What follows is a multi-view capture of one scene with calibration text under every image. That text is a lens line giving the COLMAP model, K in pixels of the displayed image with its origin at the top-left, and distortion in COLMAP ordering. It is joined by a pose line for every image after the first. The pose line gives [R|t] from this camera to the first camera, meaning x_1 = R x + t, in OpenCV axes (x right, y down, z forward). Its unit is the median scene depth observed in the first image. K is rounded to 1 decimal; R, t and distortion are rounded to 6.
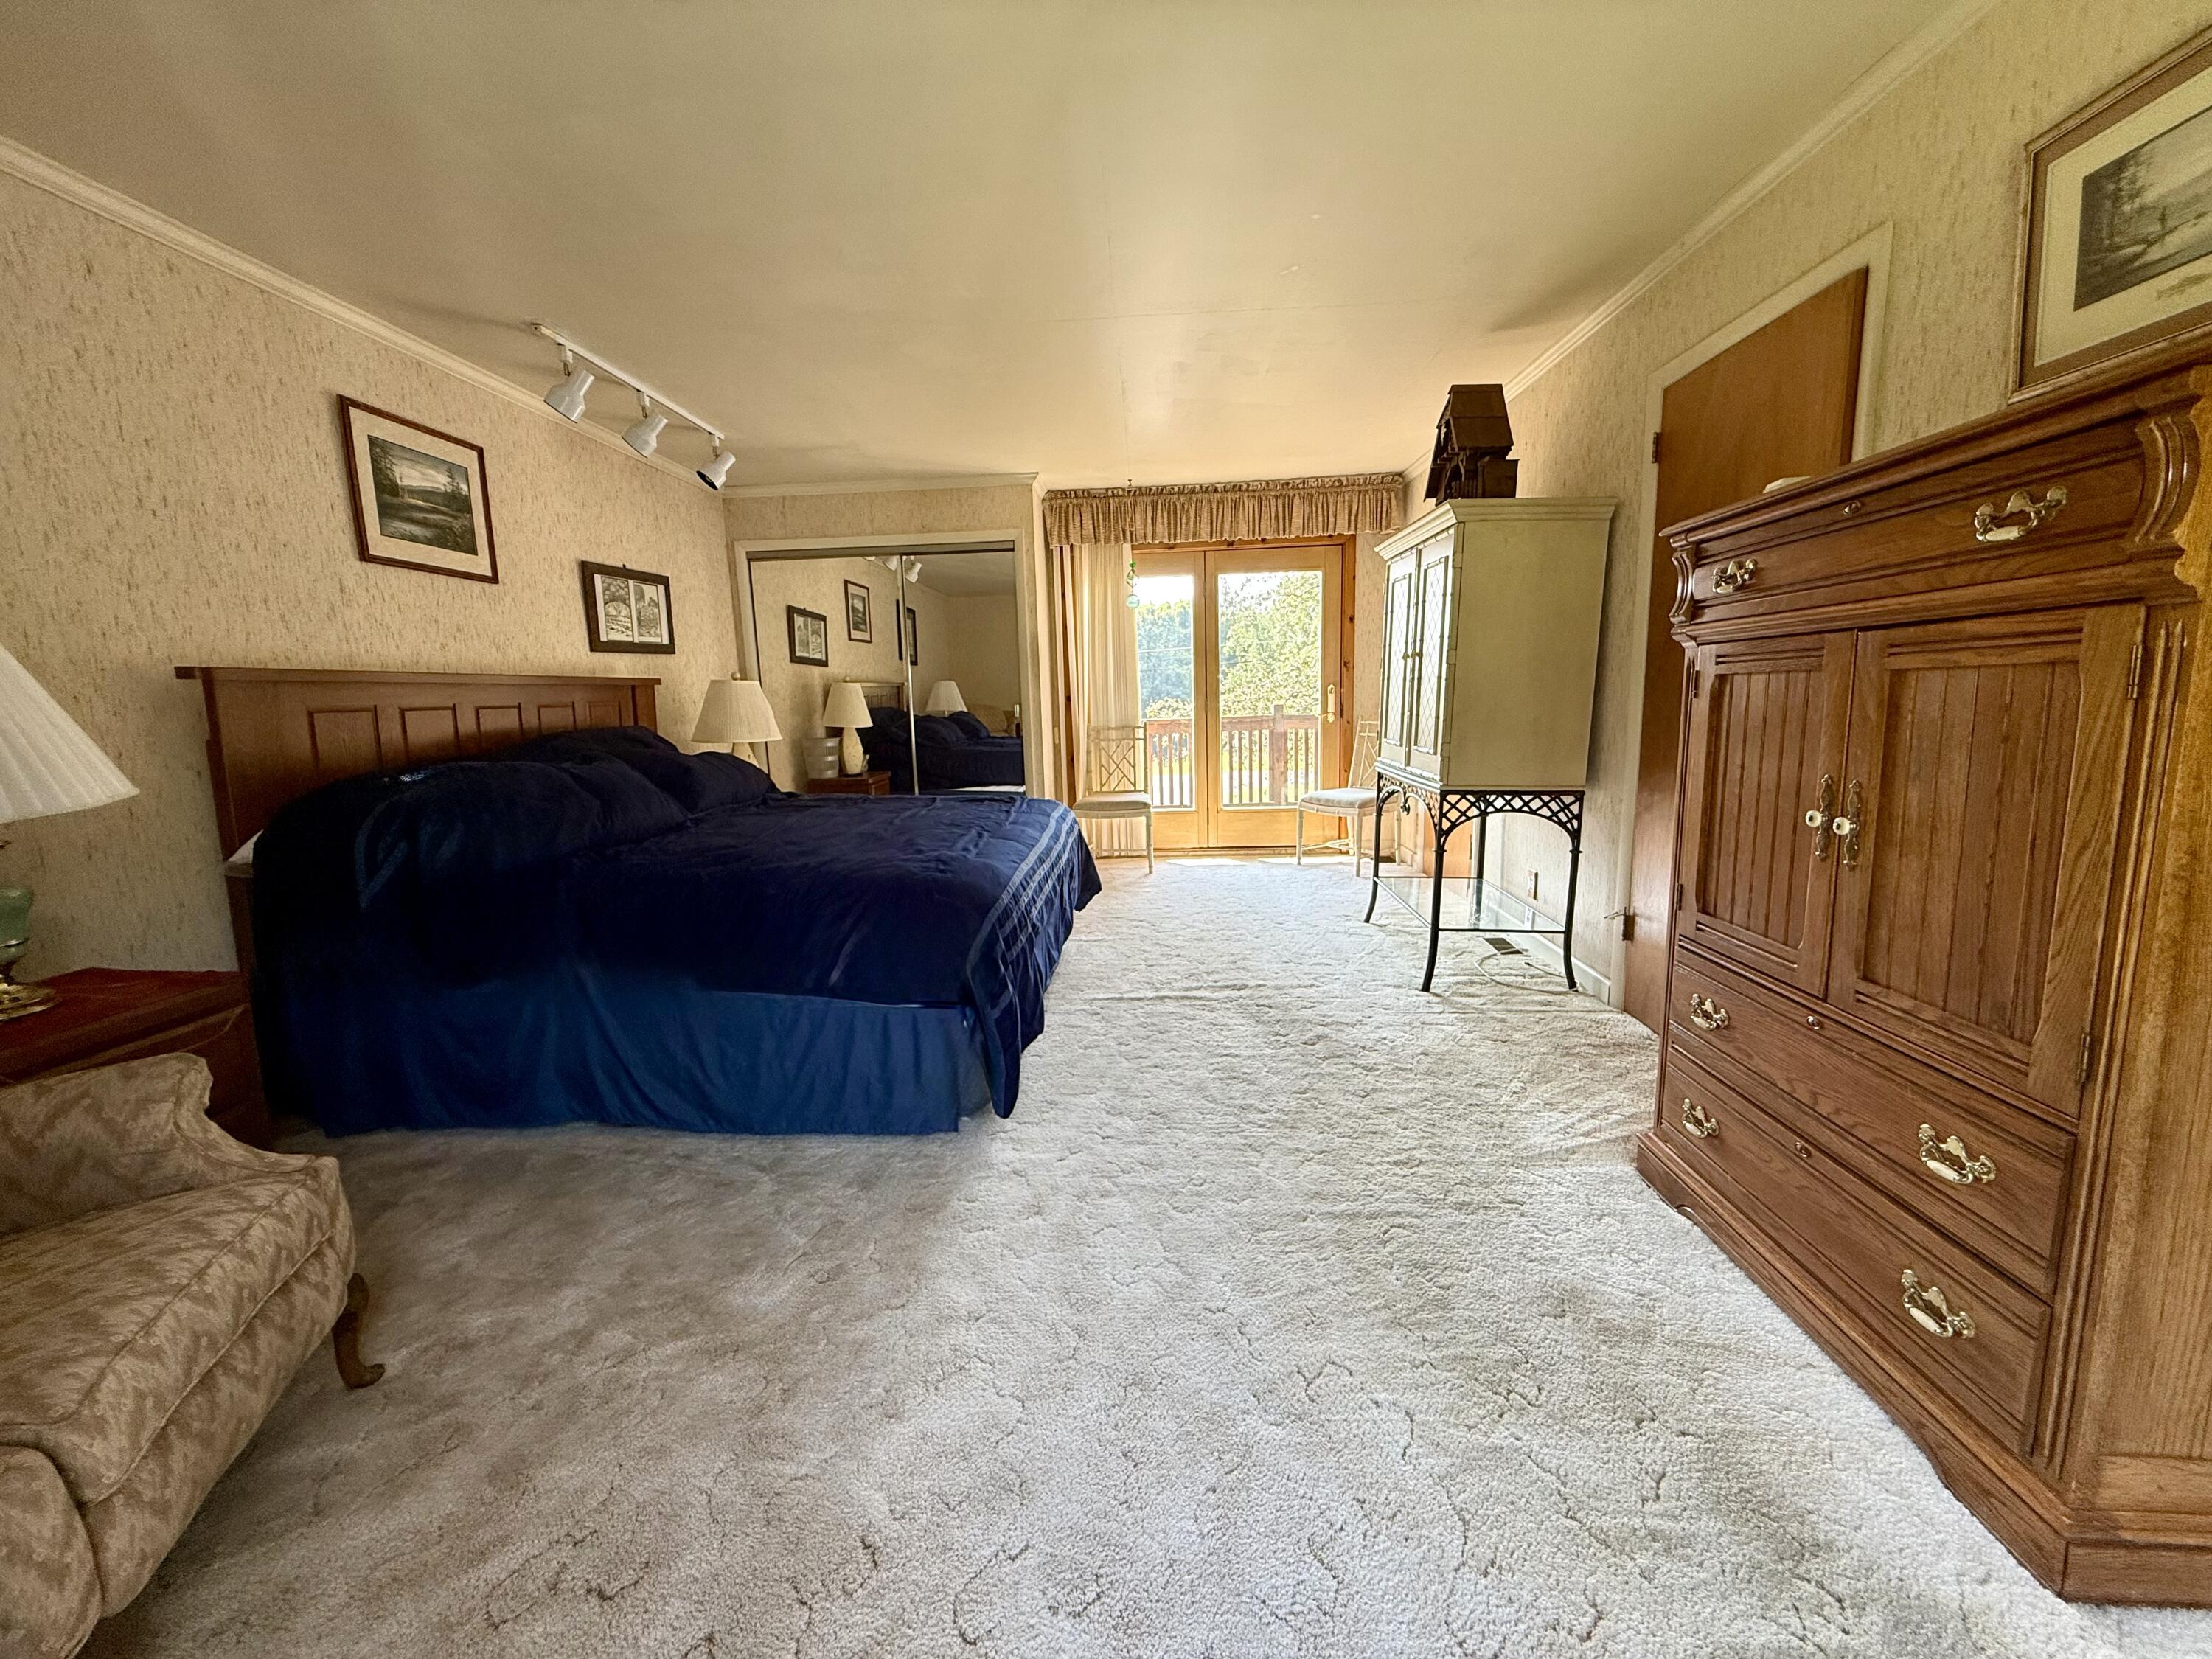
lens RADIAL K [[884.4, 0, 1095.6], [0, 884.4, 820.1], [0, 0, 1]] dist [0.003975, -0.000291]
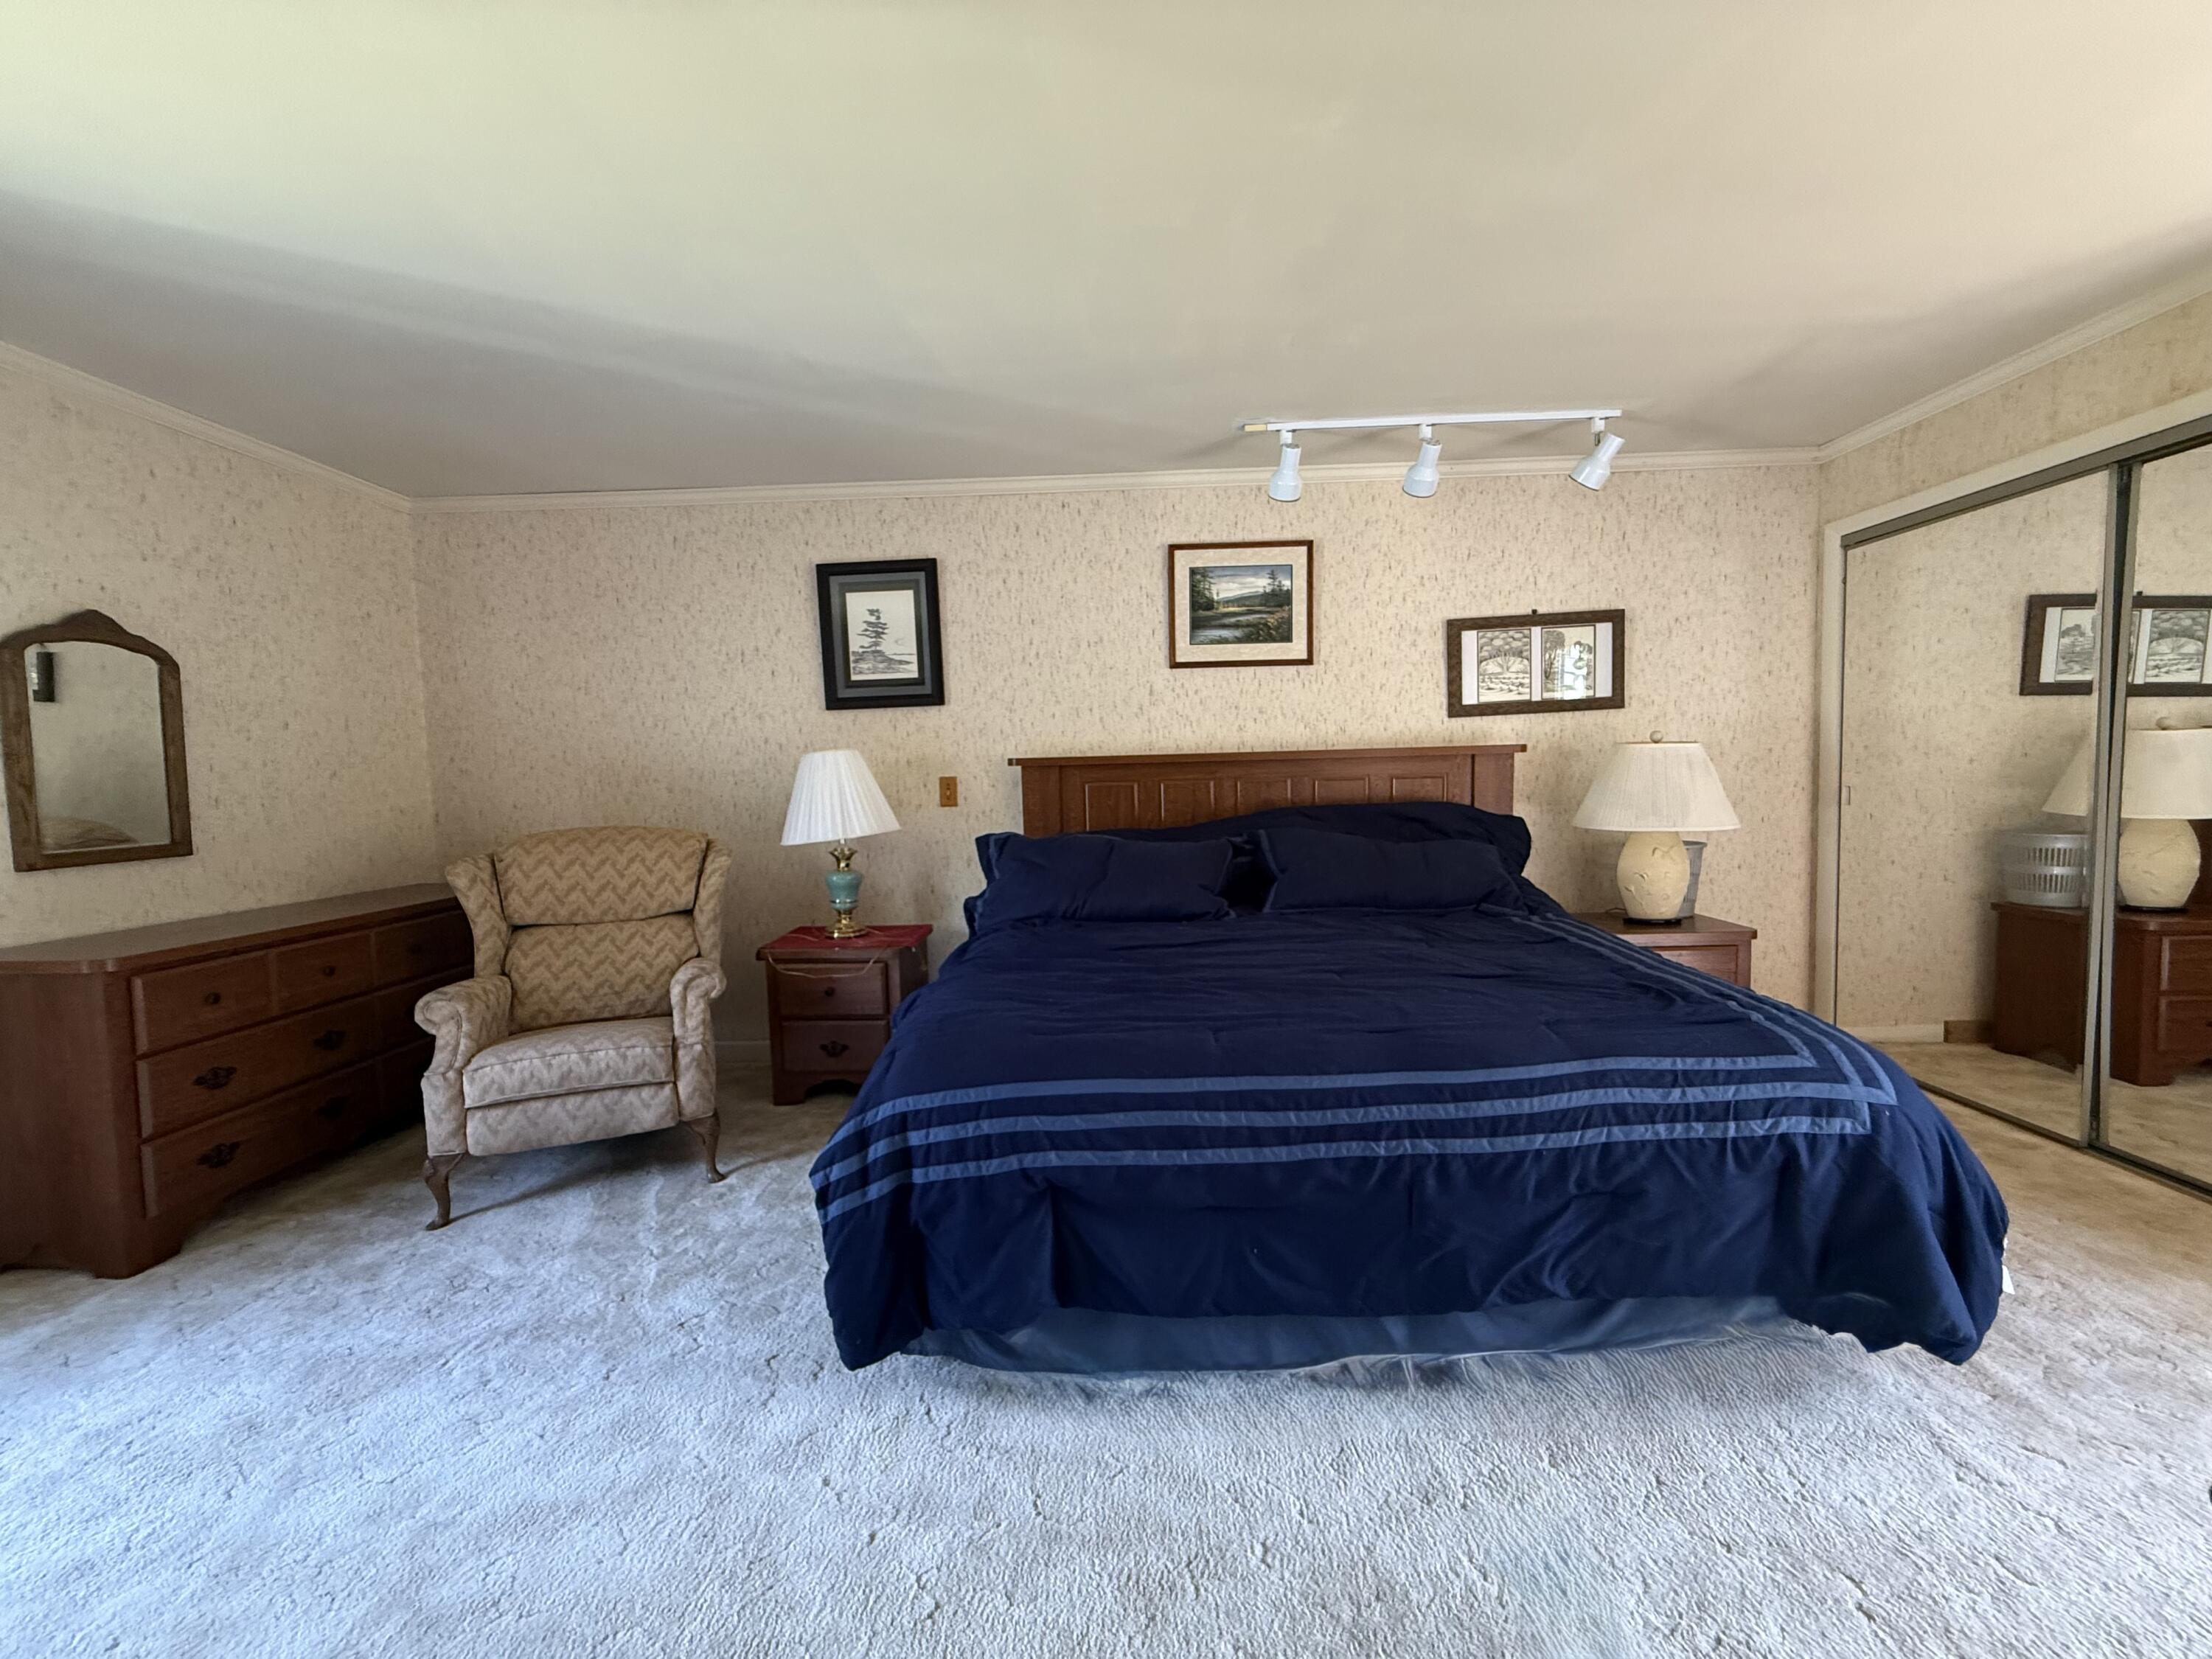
lens RADIAL K [[884.4, 0, 1101.0], [0, 884.4, 826.5], [0, 0, 1]] dist [0.003975, -0.000291]
pose [[0.029573, 0.089429, -0.995554, 0.428988], [-0.117324, 0.989416, 0.085392, -0.145939], [0.992653, 0.114277, 0.039752, 0.787433]]
